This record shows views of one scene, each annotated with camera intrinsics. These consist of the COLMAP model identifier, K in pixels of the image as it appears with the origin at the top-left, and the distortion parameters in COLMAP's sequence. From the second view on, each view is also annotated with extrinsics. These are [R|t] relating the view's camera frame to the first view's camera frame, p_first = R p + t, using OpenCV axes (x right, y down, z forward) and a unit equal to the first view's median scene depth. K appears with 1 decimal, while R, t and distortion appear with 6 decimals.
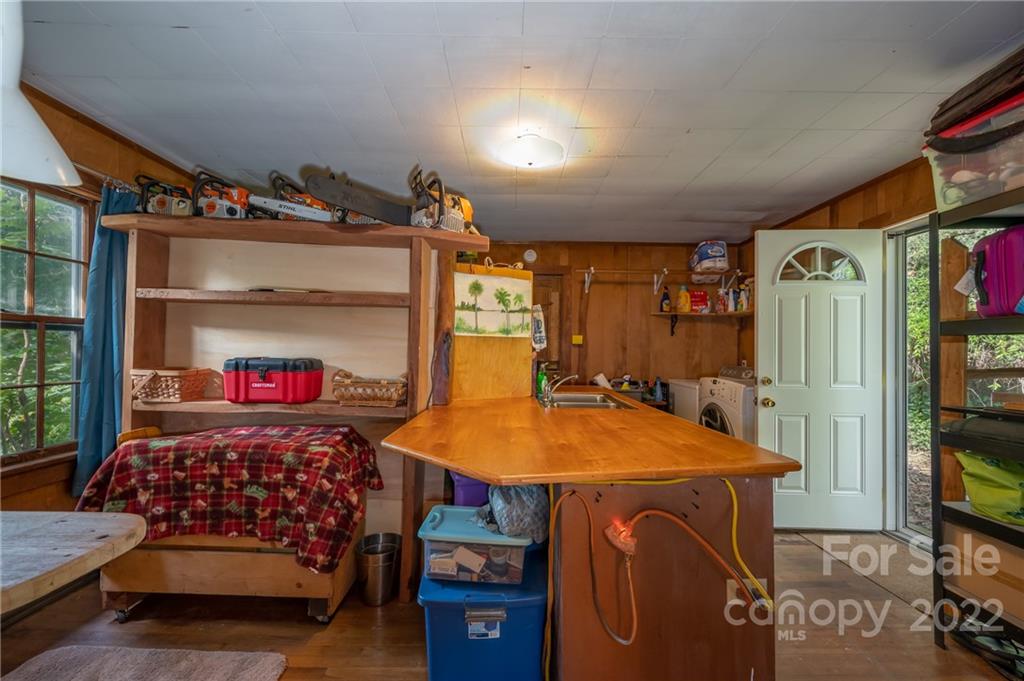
lens RADIAL K [[444.8, 0, 514.3], [0, 444.8, 344.8], [0, 0, 1]] dist [0.004107, 0.000504]
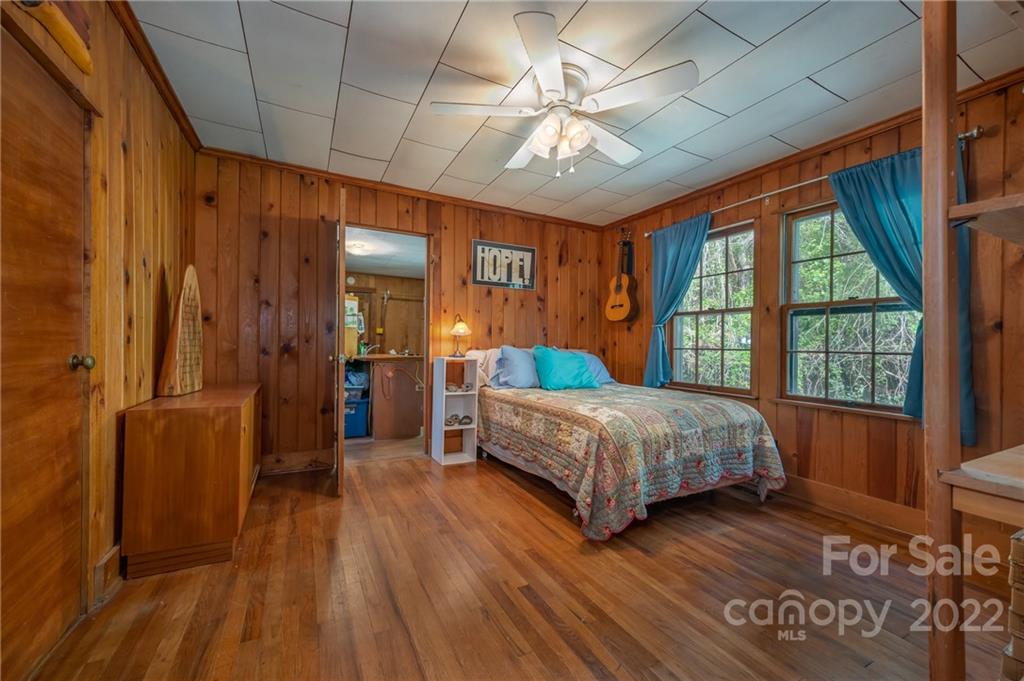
lens RADIAL K [[444.8, 0, 514.3], [0, 444.8, 344.8], [0, 0, 1]] dist [0.004107, 0.000504]
pose [[0.907875, 0.007431, 0.419175, -0.112925], [-0.008968, 0.999958, 0.001696, 0.037111], [-0.419145, -0.005299, 0.907904, -0.832591]]
